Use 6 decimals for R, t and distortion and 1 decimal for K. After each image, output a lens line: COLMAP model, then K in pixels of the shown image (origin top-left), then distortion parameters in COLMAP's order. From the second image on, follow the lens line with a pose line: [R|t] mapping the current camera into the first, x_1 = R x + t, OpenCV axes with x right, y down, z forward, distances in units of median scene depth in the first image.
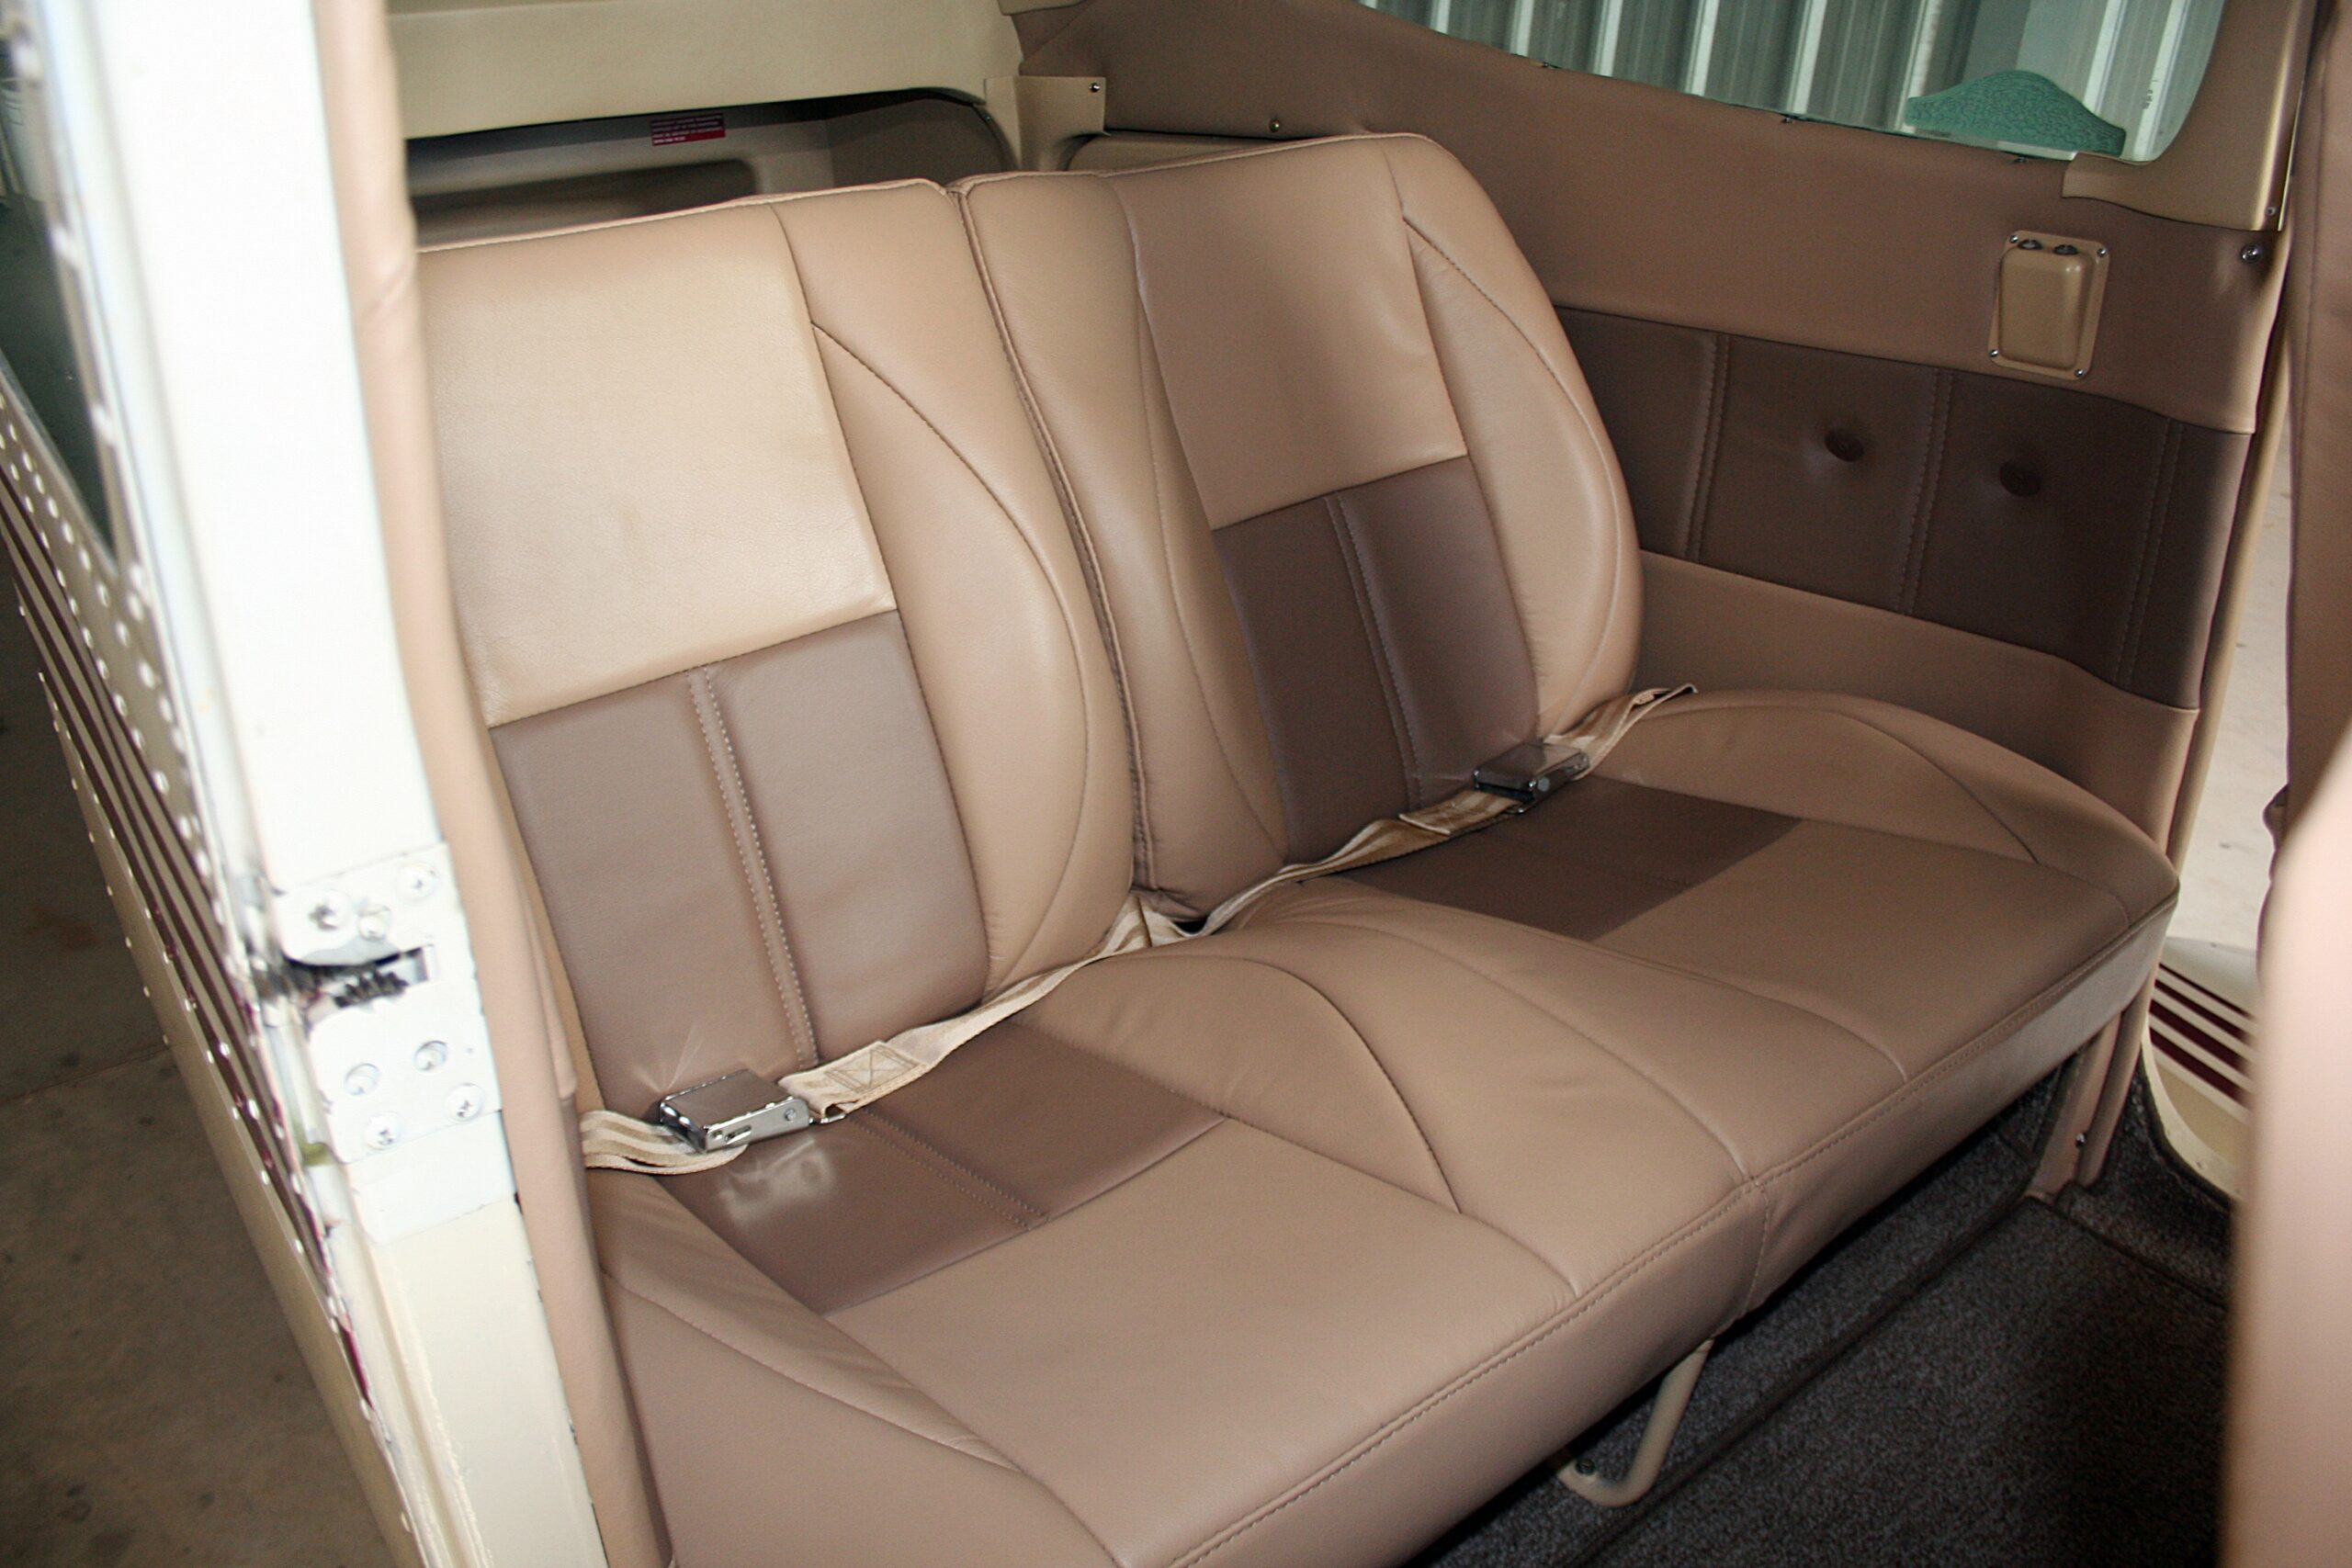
lens RADIAL K [[1864.4, 0, 1176.0], [0, 1864.4, 784.0], [0, 0, 1]] dist [-0.115323, 0.000456]
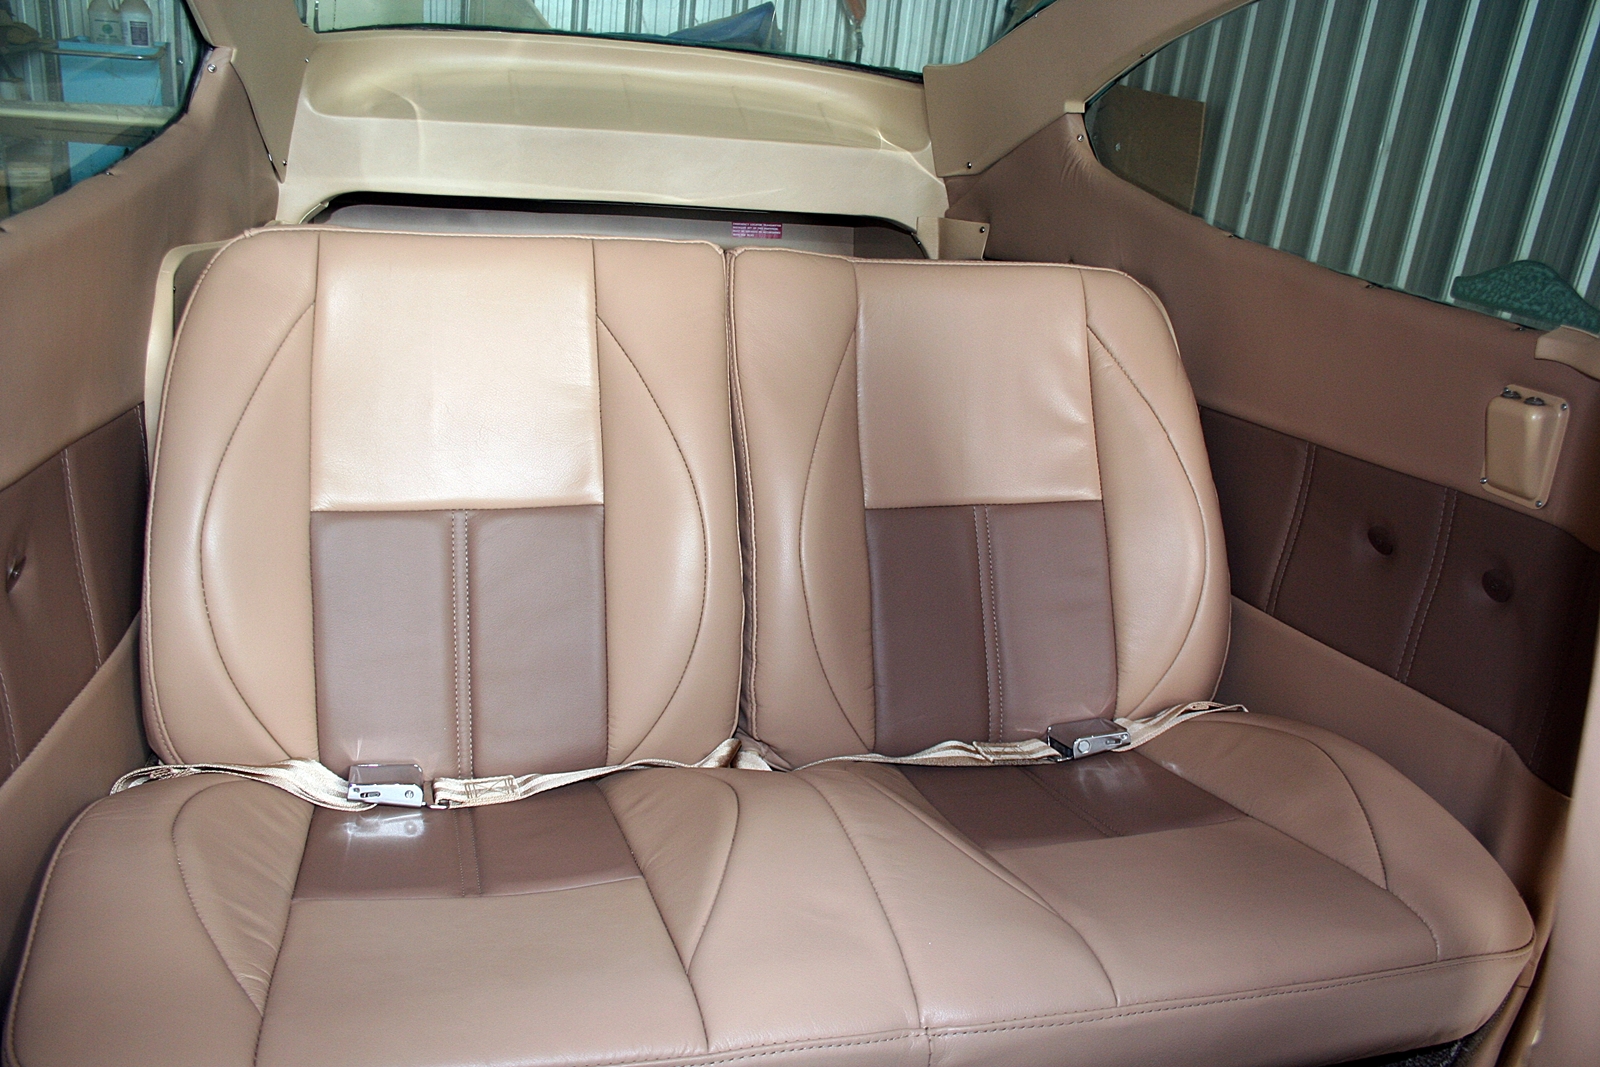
lens RADIAL K [[1268.4, 0, 800.0], [0, 1268.4, 533.5], [0, 0, 1]] dist [-0.115323, 0.000456]
pose [[0.912946, 0.194092, -0.358968, 0.316838], [-0.246599, 0.963267, -0.106331, -0.000486], [0.325144, 0.185596, 0.927273, 0.079904]]
